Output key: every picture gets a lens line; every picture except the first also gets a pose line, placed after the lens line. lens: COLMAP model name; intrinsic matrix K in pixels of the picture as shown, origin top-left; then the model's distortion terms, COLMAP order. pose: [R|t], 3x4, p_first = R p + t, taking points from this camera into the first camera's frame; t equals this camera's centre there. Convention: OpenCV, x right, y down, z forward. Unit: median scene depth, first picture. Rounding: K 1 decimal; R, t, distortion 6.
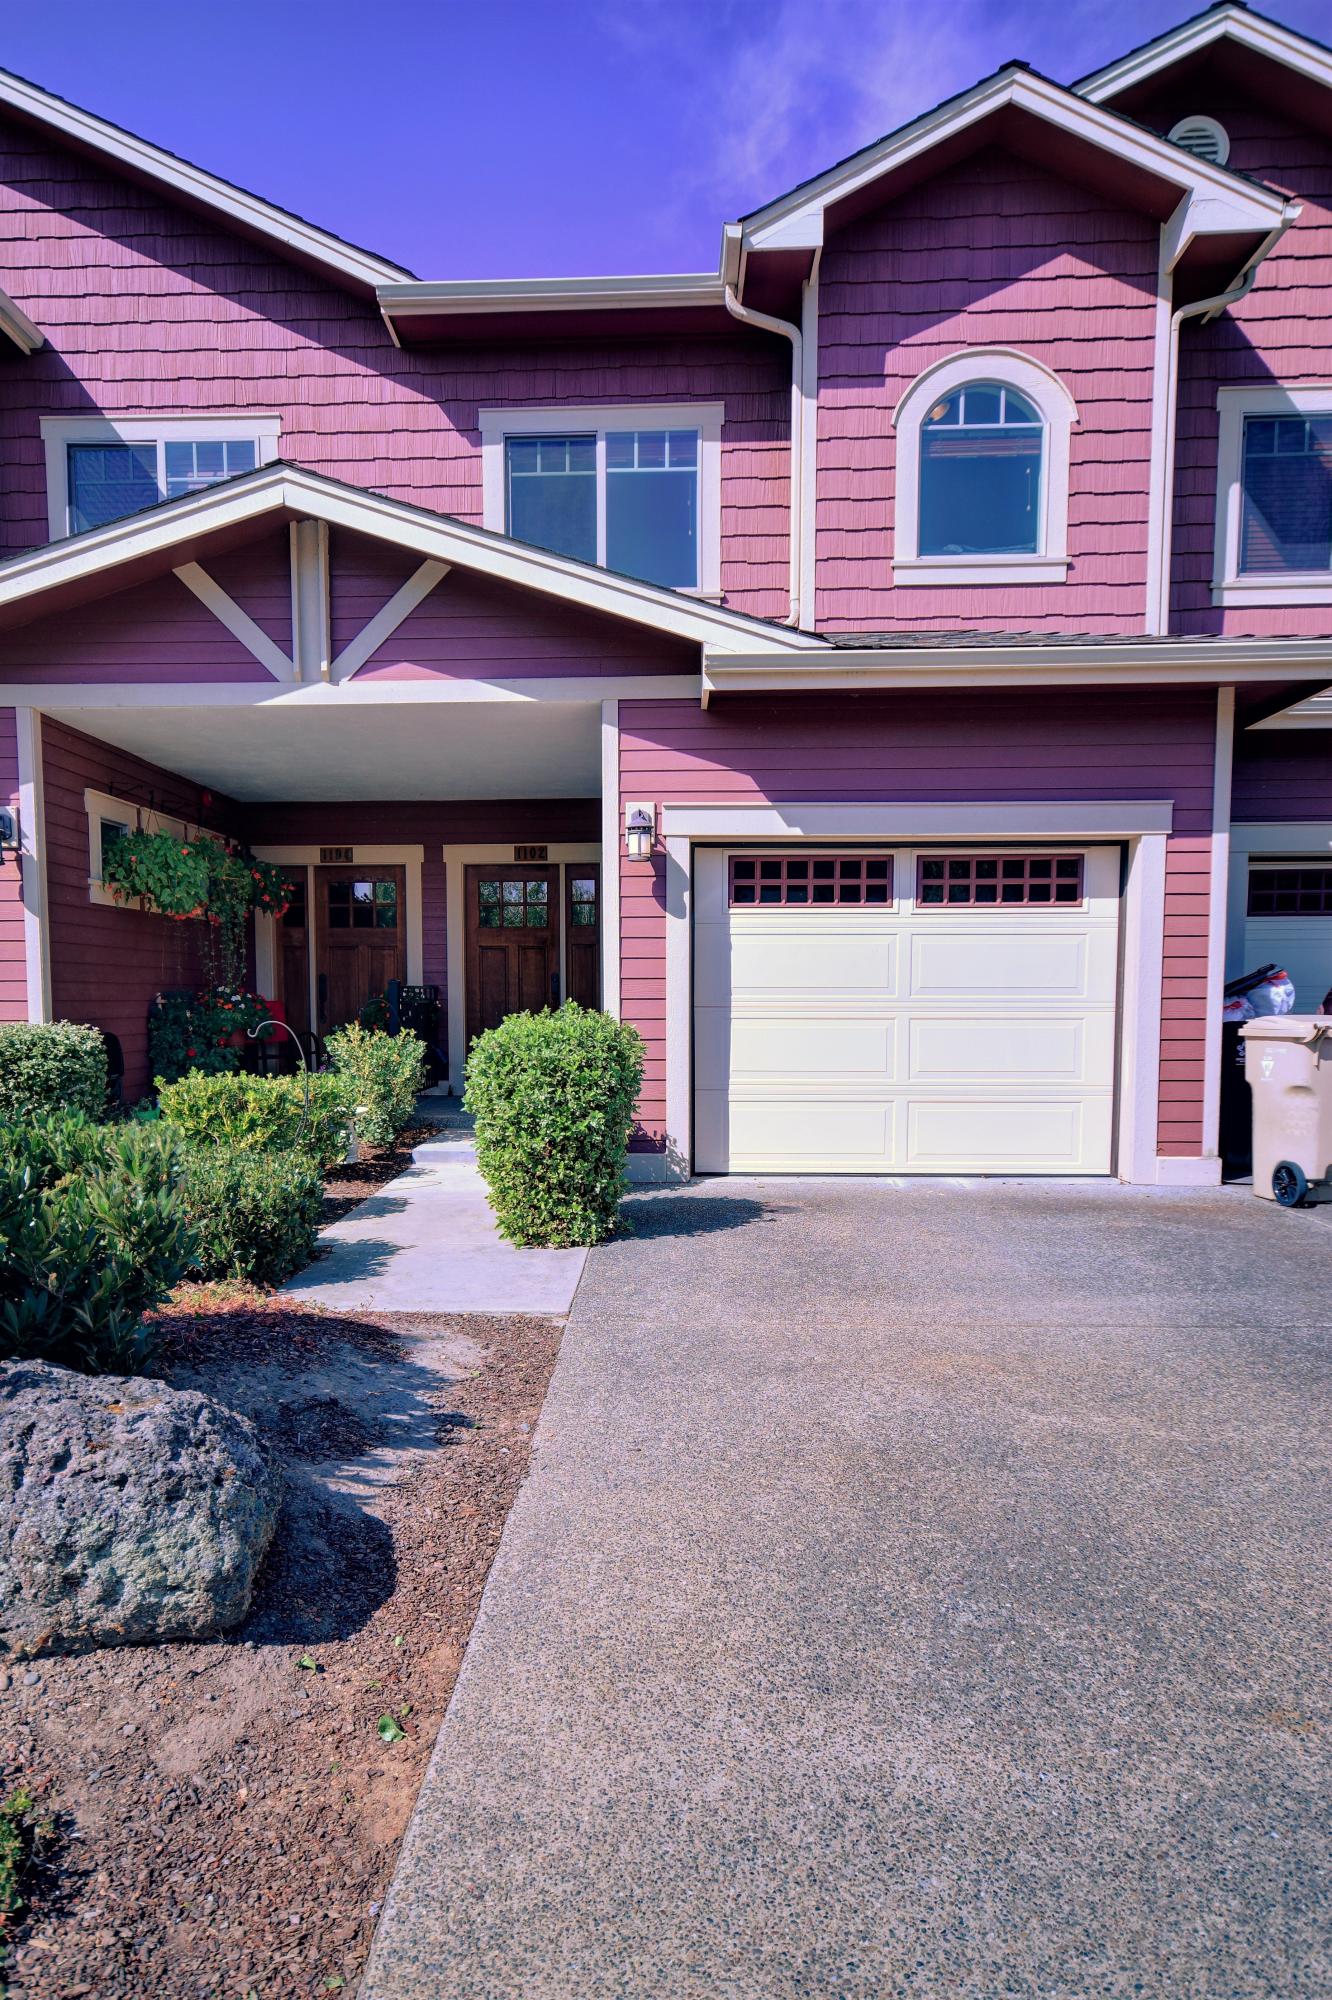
lens RADIAL K [[1198.8, 0, 659.9], [0, 1198.8, 1007.8], [0, 0, 1]] dist [0.023207, 0.008064]
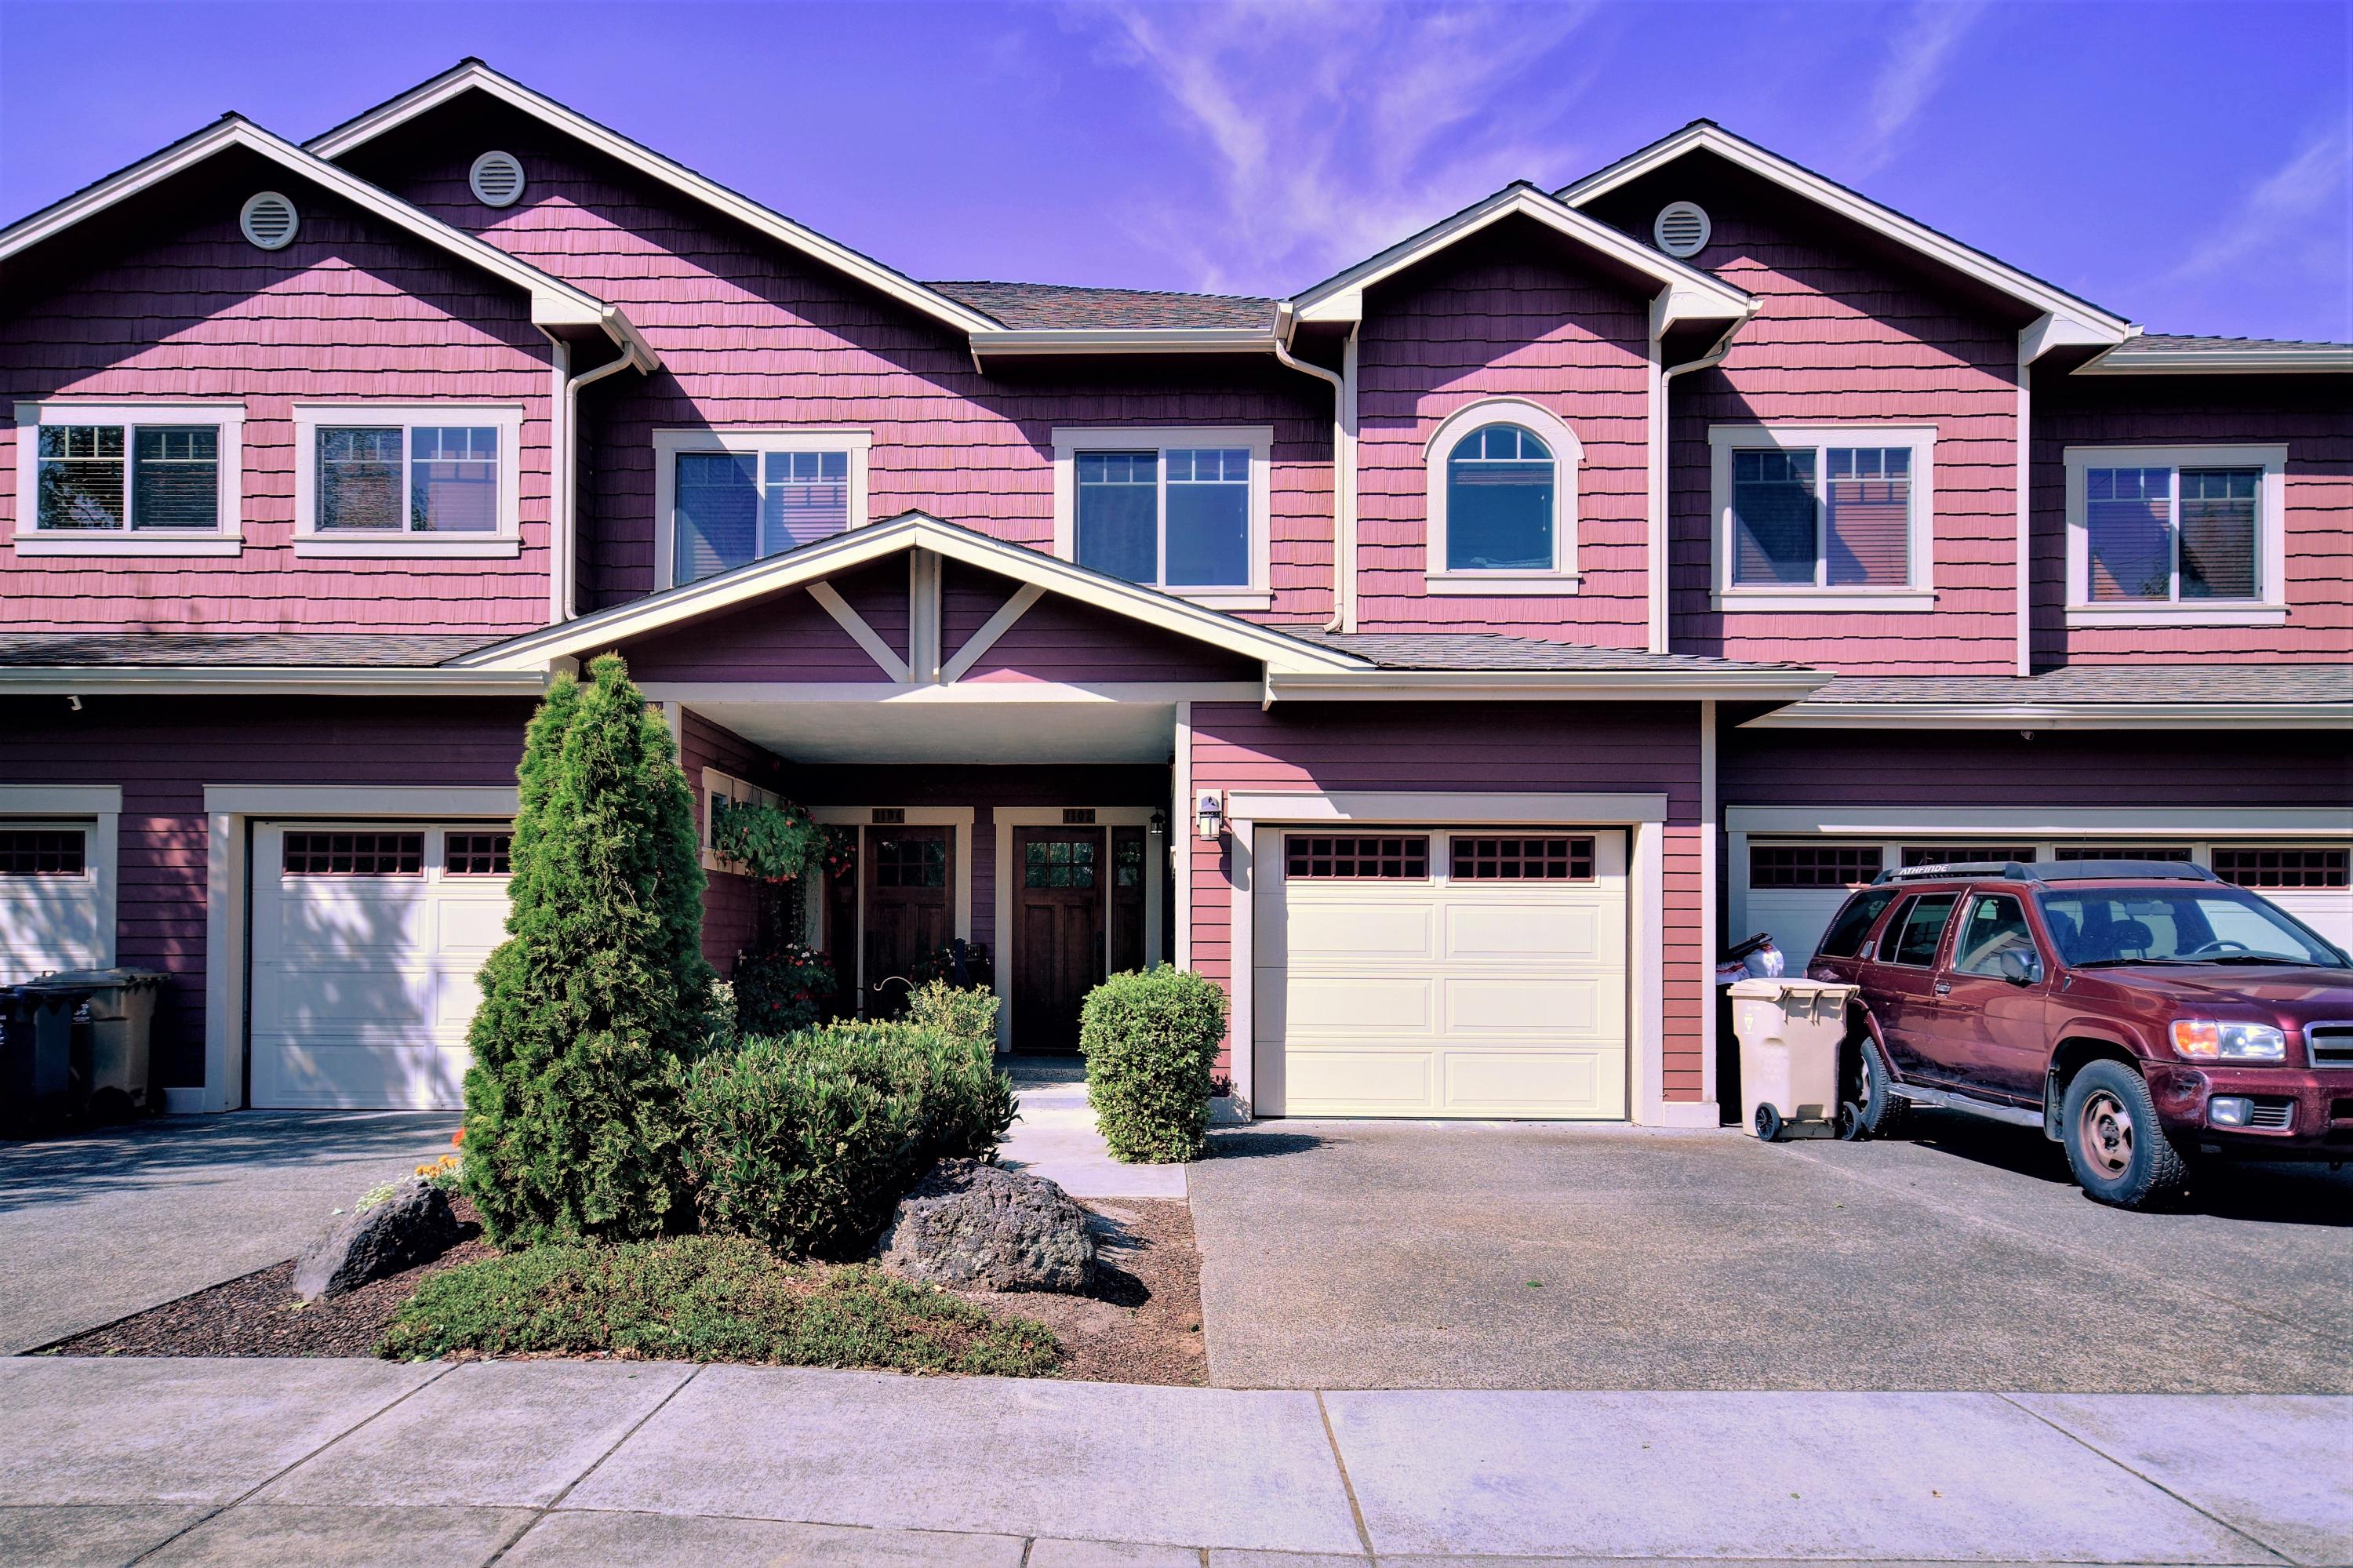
lens RADIAL K [[1410.4, 0, 1136.2], [0, 1410.4, 832.7], [0, 0, 1]] dist [0.023207, 0.008064]
pose [[0.999859, 0.005361, -0.015917, -0.062039], [-0.006814, 0.995671, -0.092702, -0.002604], [0.015352, 0.092798, 0.995567, -0.339148]]
